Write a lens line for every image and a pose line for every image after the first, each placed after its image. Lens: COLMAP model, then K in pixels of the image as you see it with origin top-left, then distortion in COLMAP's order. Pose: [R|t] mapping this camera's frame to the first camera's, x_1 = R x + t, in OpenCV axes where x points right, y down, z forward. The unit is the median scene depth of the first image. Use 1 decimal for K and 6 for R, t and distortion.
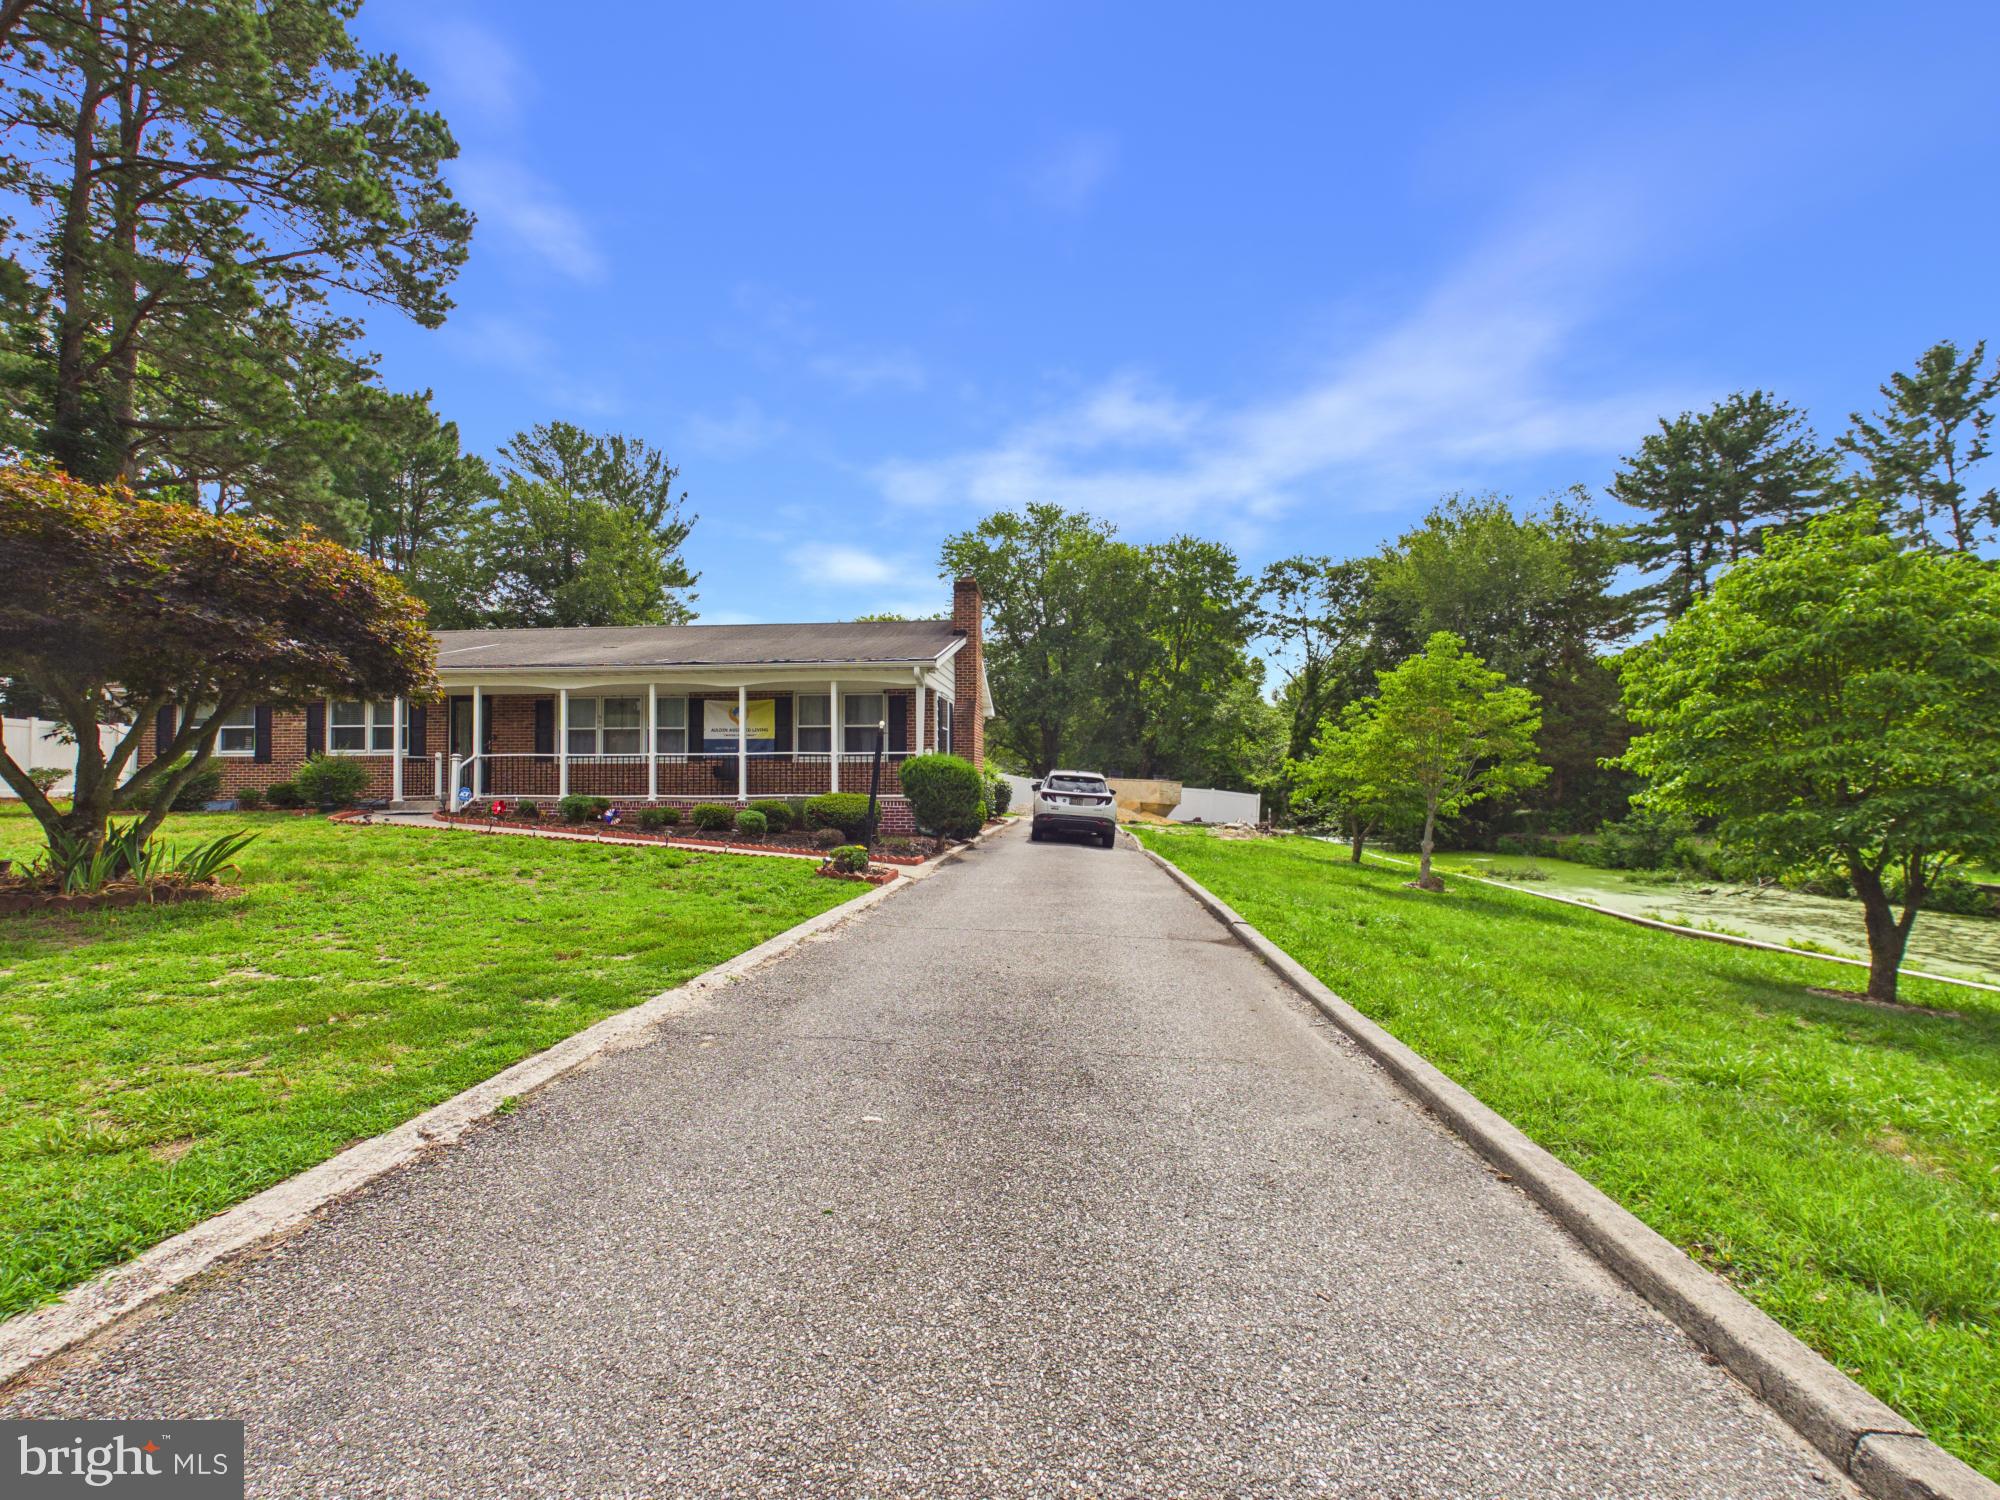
lens RADIAL K [[872.7, 0, 997.5], [0, 872.7, 759.8], [0, 0, 1]] dist [0.002691, 0.000349]
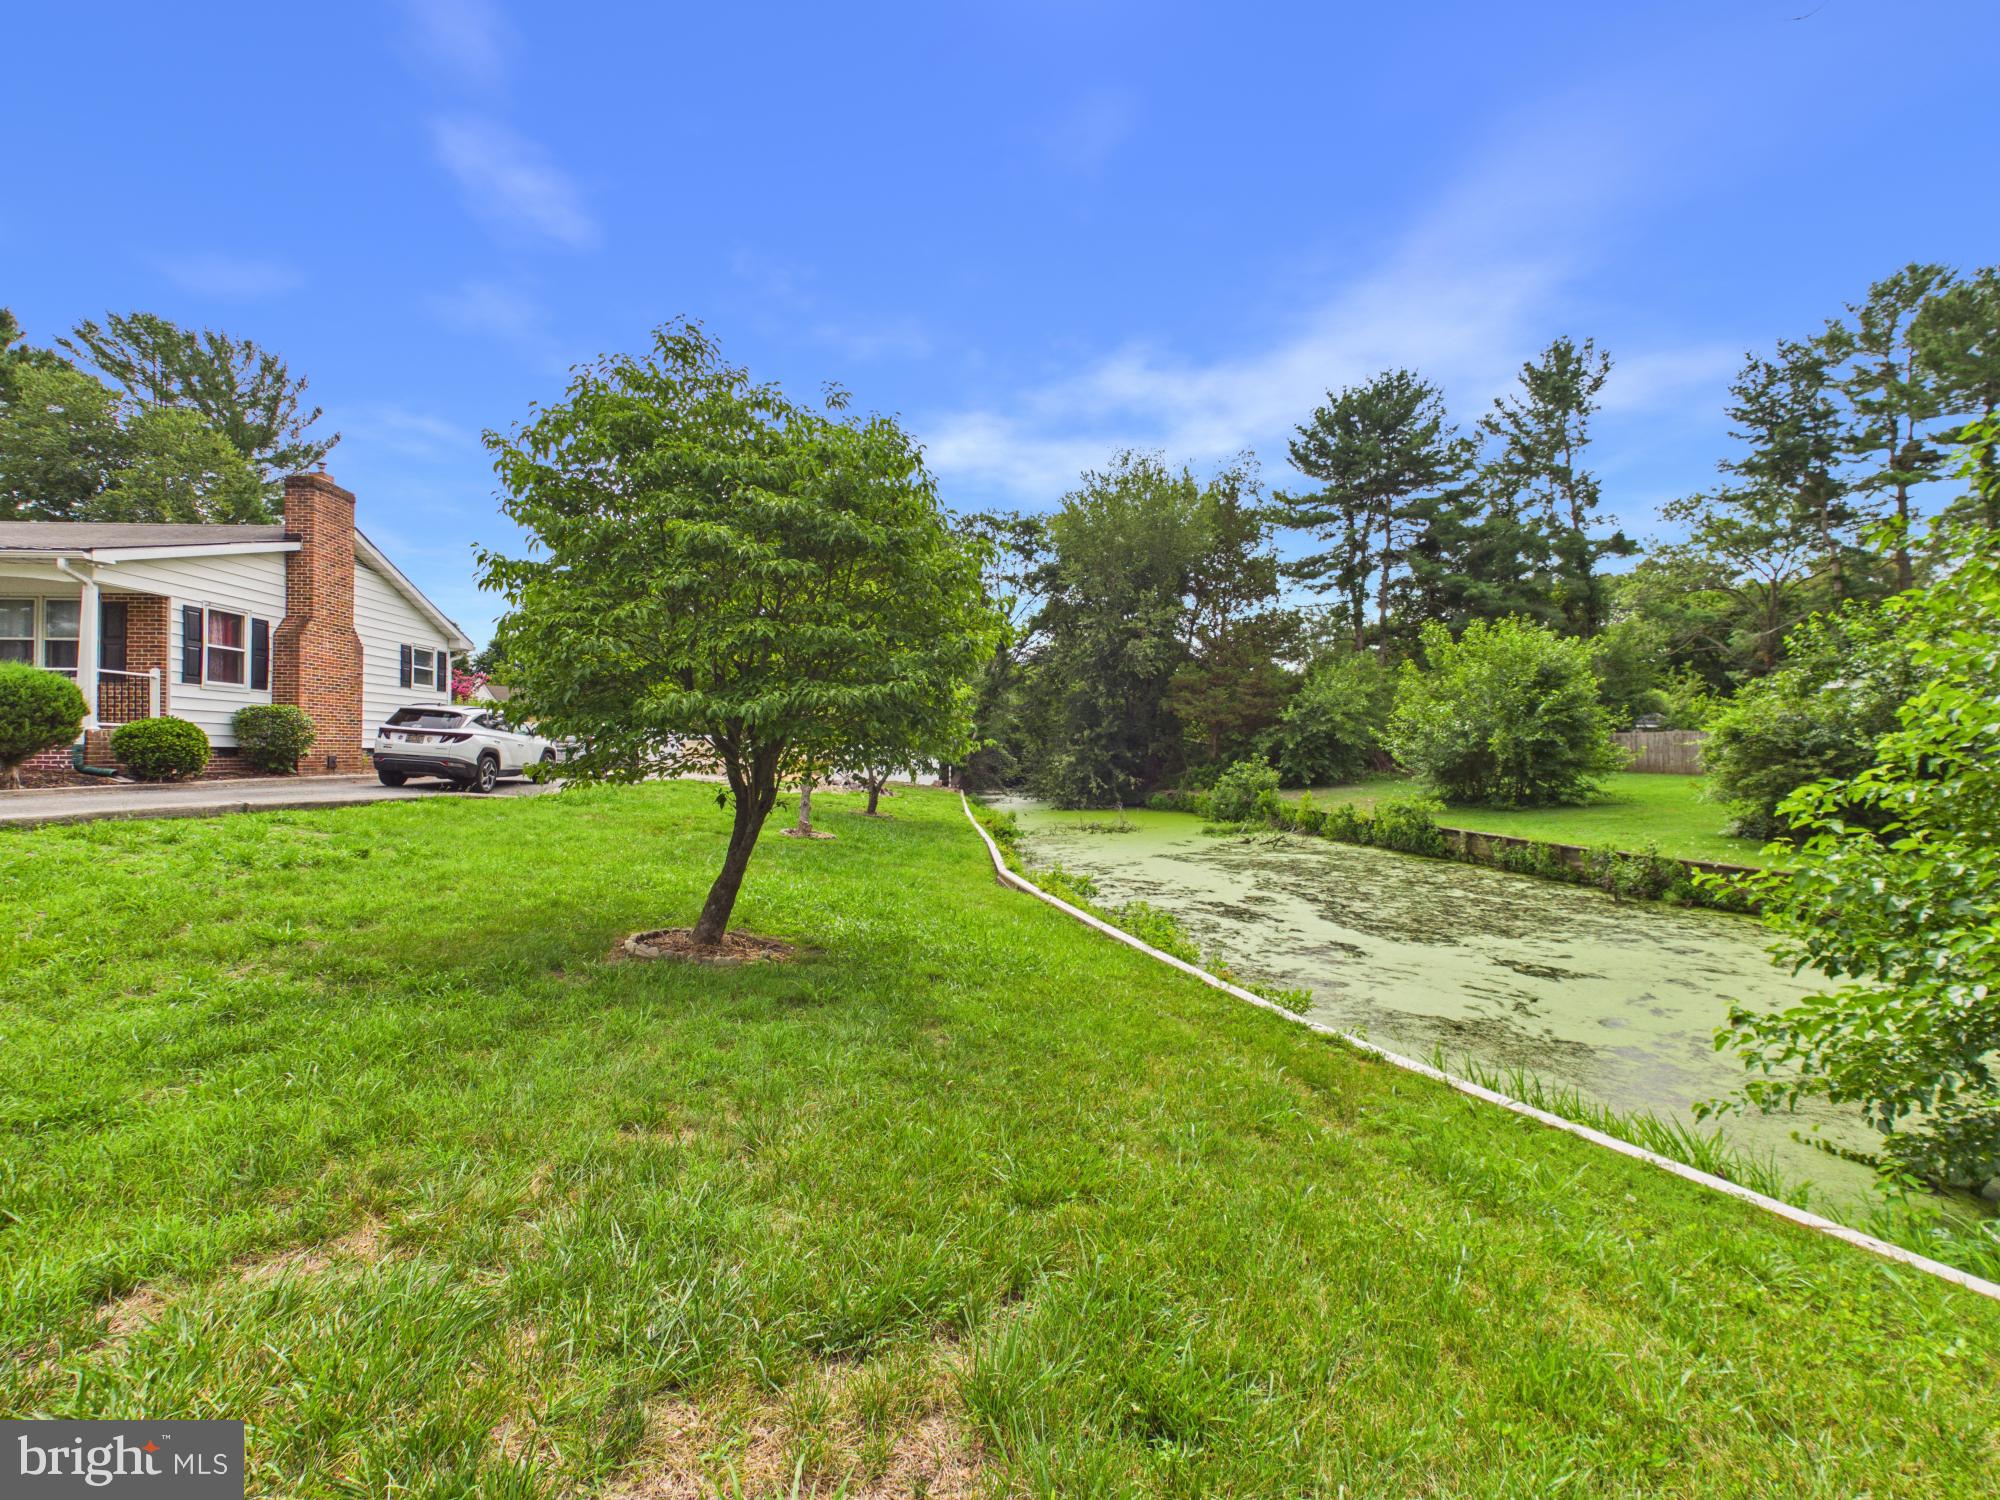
lens RADIAL K [[872.7, 0, 998.2], [0, 872.7, 744.1], [0, 0, 1]] dist [0.002691, 0.000349]
pose [[0.988215, 0.004095, 0.153017, 0.224196], [-0.006521, 0.999861, 0.015357, 0.015684], [-0.152932, -0.016174, 0.988104, 0.029875]]
